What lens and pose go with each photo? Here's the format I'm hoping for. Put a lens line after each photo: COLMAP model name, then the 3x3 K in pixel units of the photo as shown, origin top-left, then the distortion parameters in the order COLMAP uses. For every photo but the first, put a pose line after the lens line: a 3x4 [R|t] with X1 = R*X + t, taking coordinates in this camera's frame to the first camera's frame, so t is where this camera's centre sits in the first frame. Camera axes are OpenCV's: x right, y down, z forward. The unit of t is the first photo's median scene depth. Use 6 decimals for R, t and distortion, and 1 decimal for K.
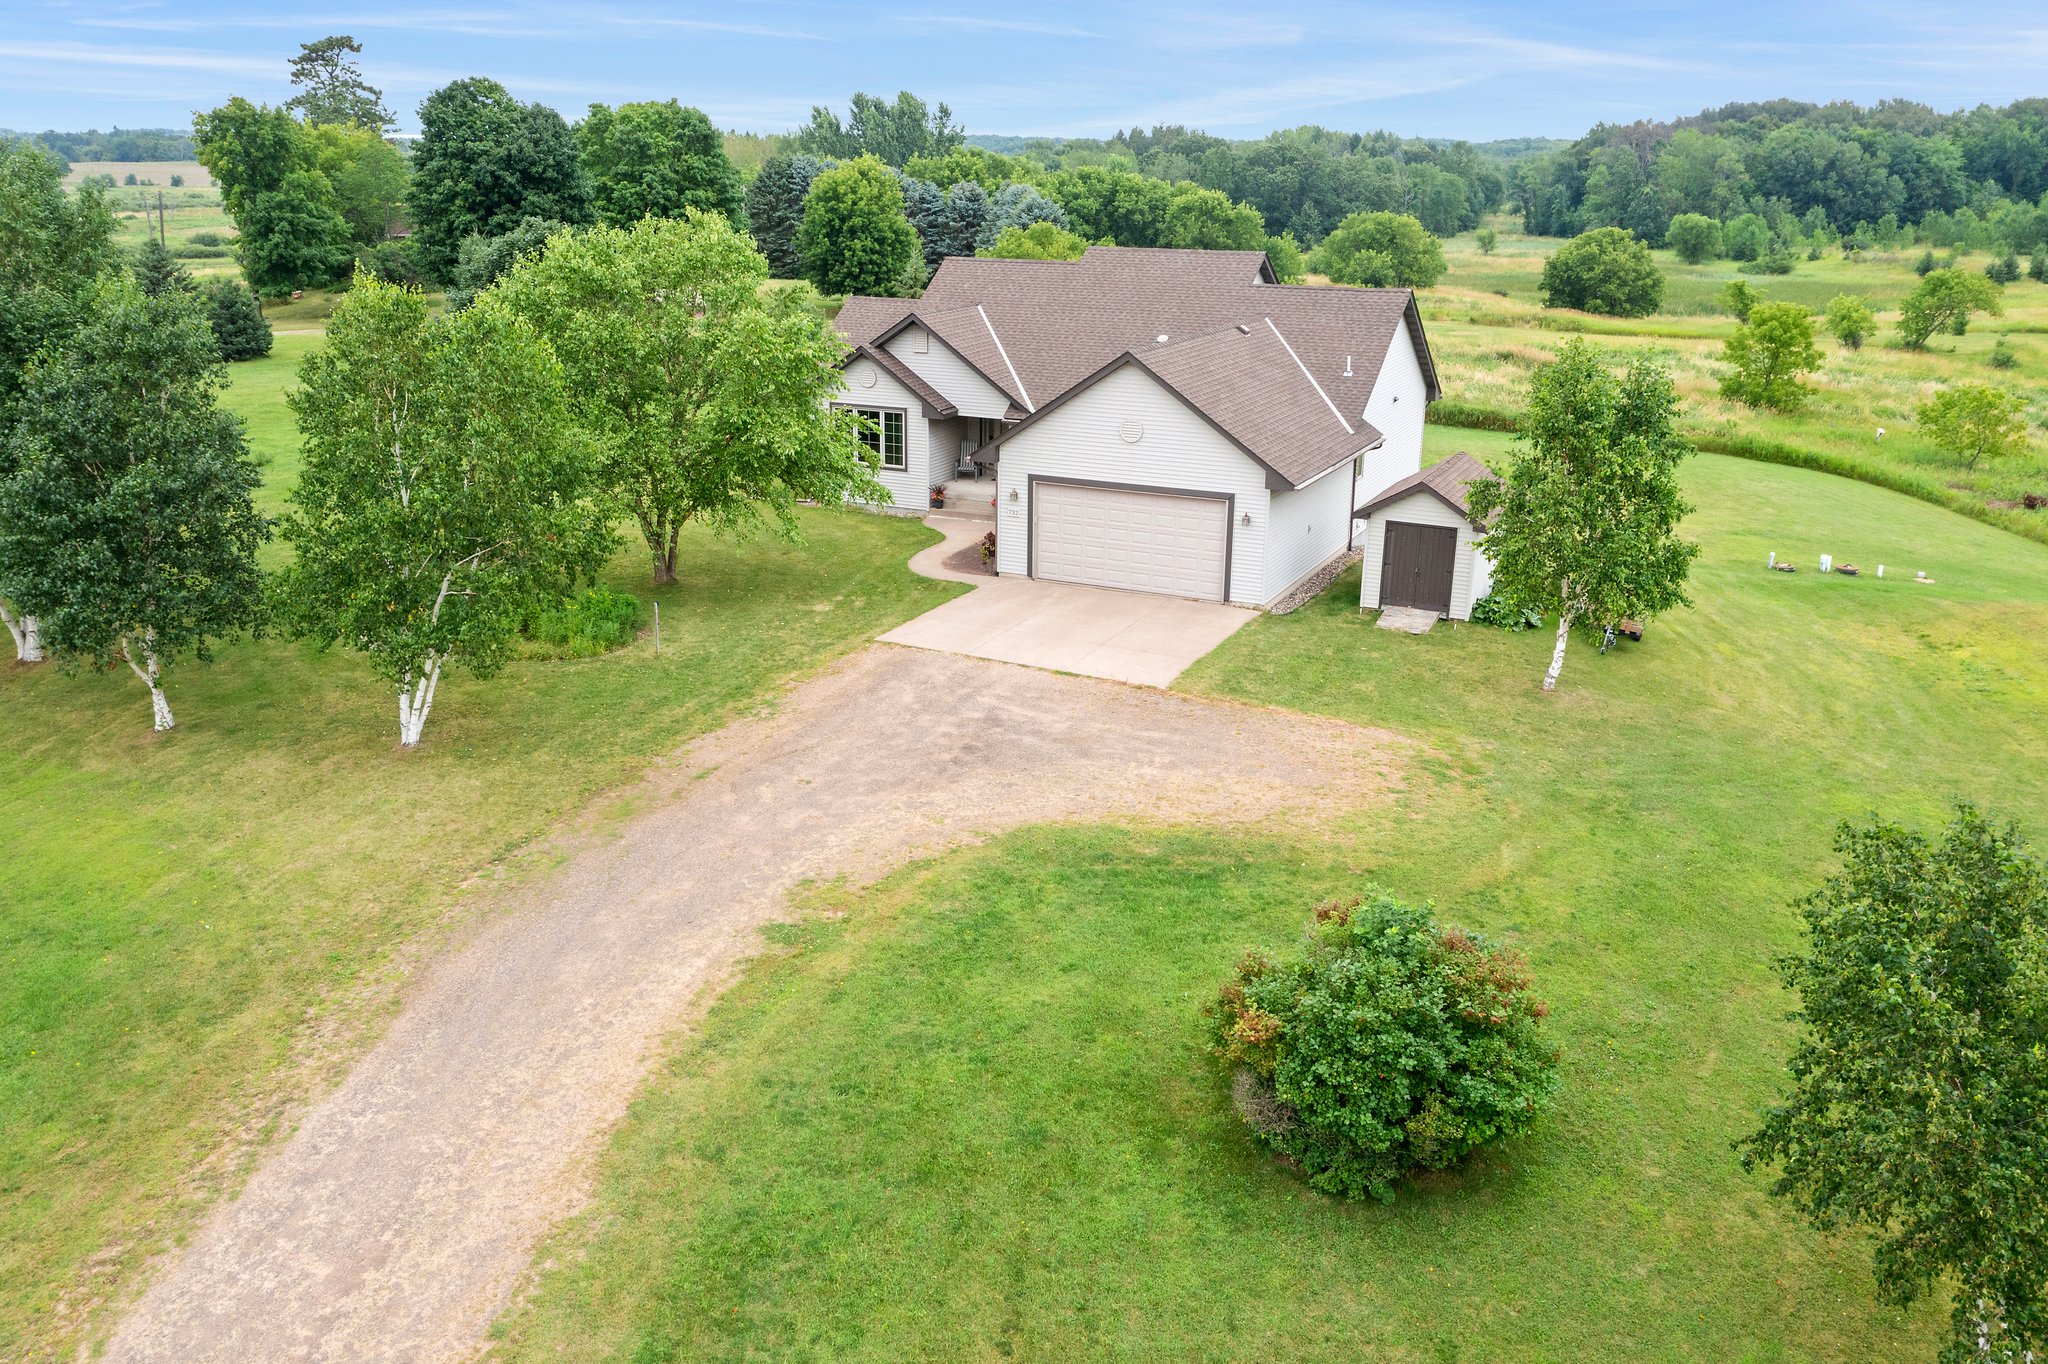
lens RADIAL K [[1631.8, 0, 1056.9], [0, 1631.8, 674.9], [0, 0, 1]] dist [0.001490, 0.012712]
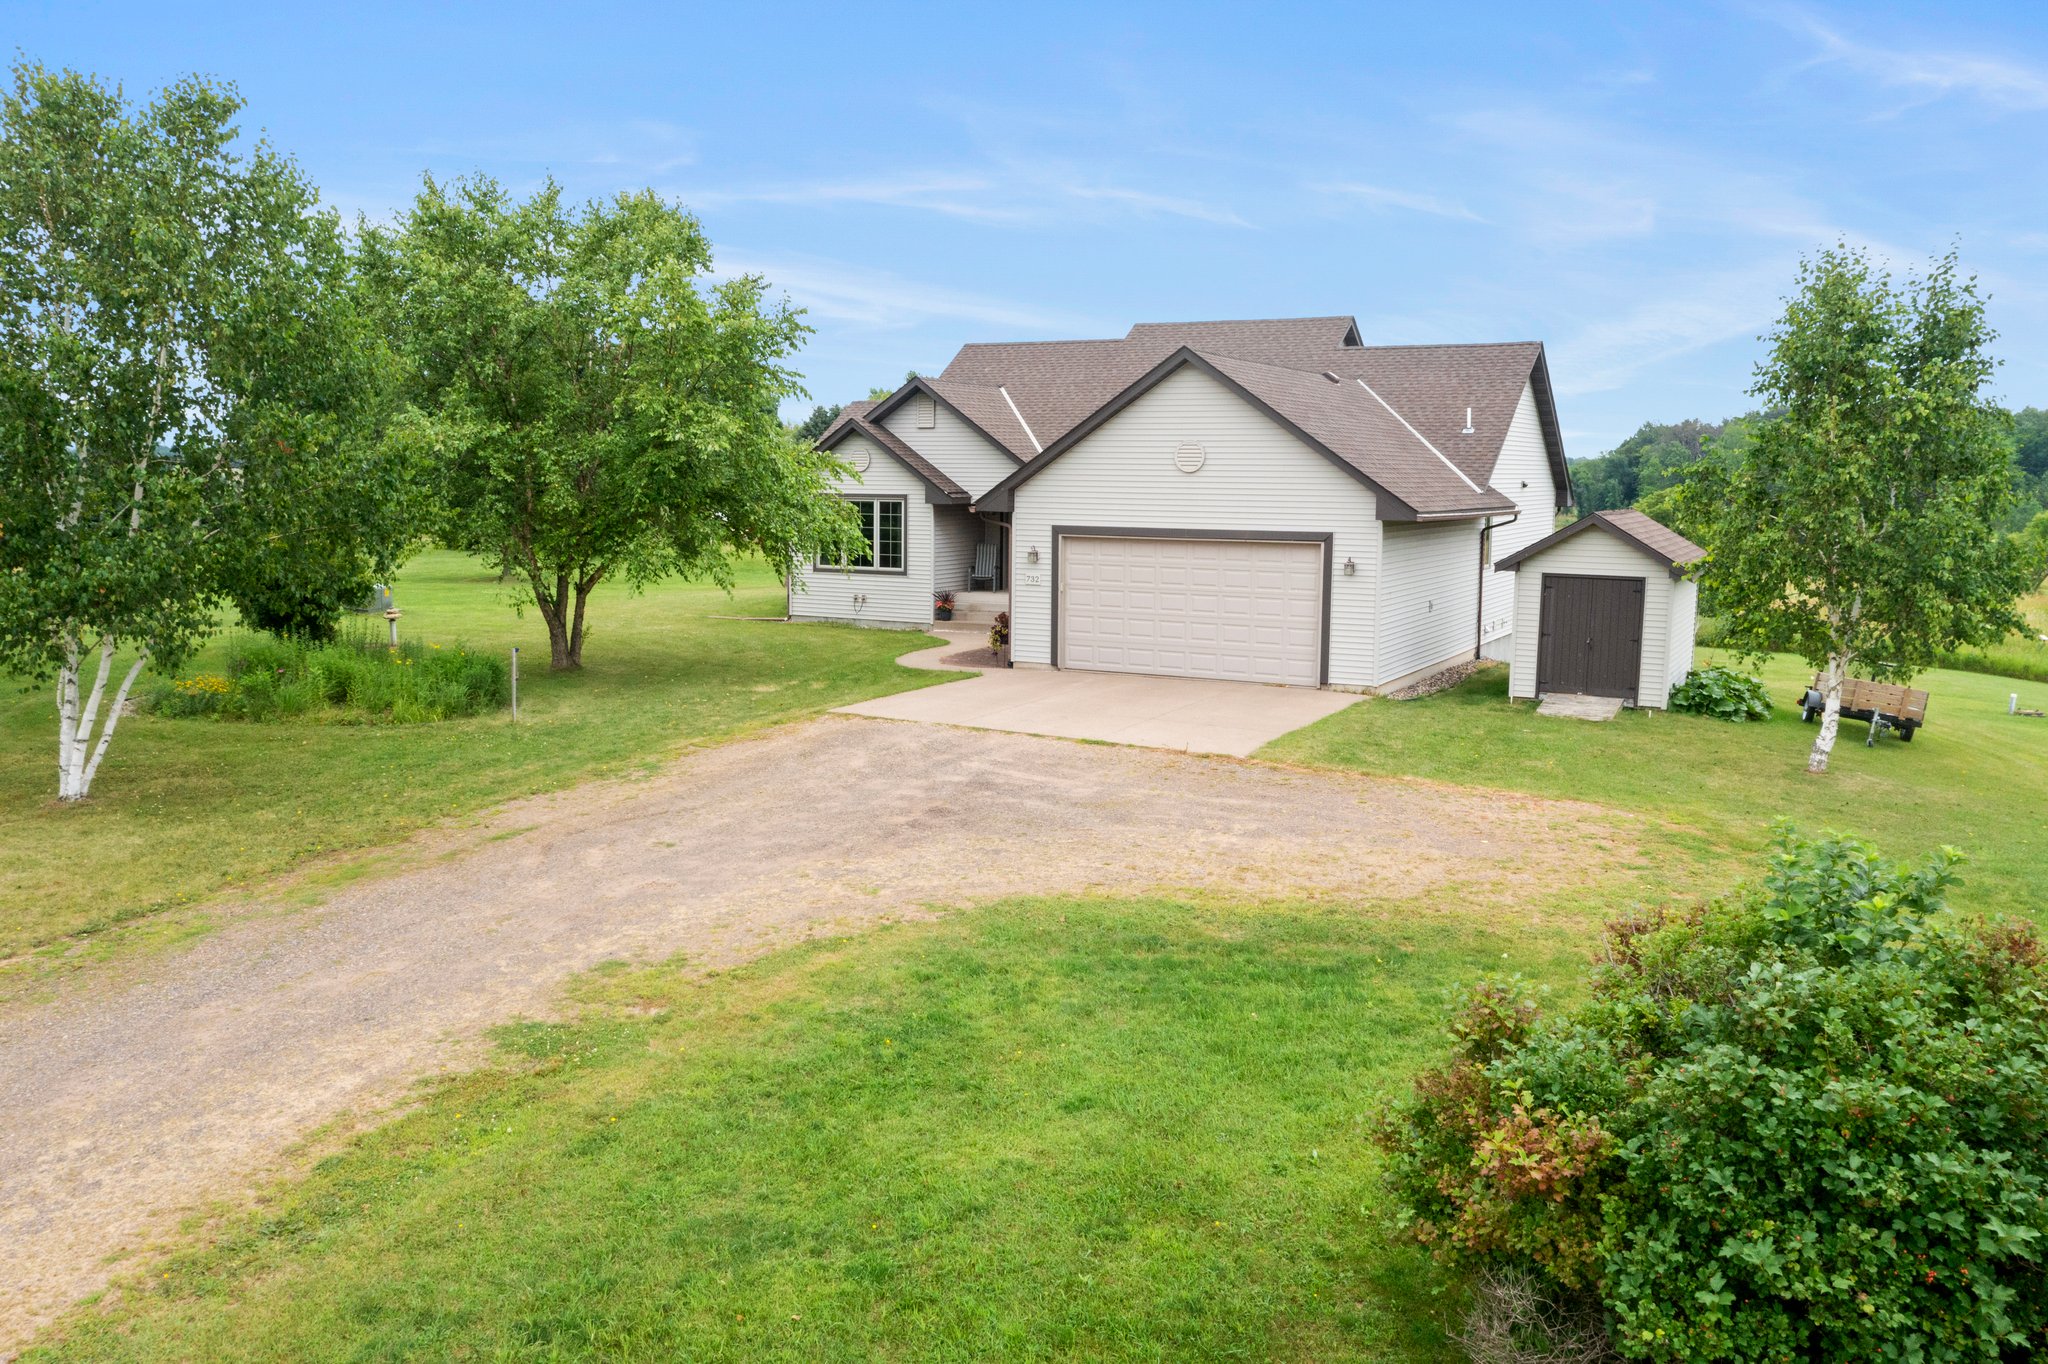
lens RADIAL K [[1631.8, 0, 1056.9], [0, 1631.8, 674.9], [0, 0, 1]] dist [0.001490, 0.012712]
pose [[0.999396, 0.001313, -0.034733, 0.014822], [-0.007684, 0.982905, -0.183952, 0.114447], [0.033898, 0.184108, 0.982321, 0.387092]]
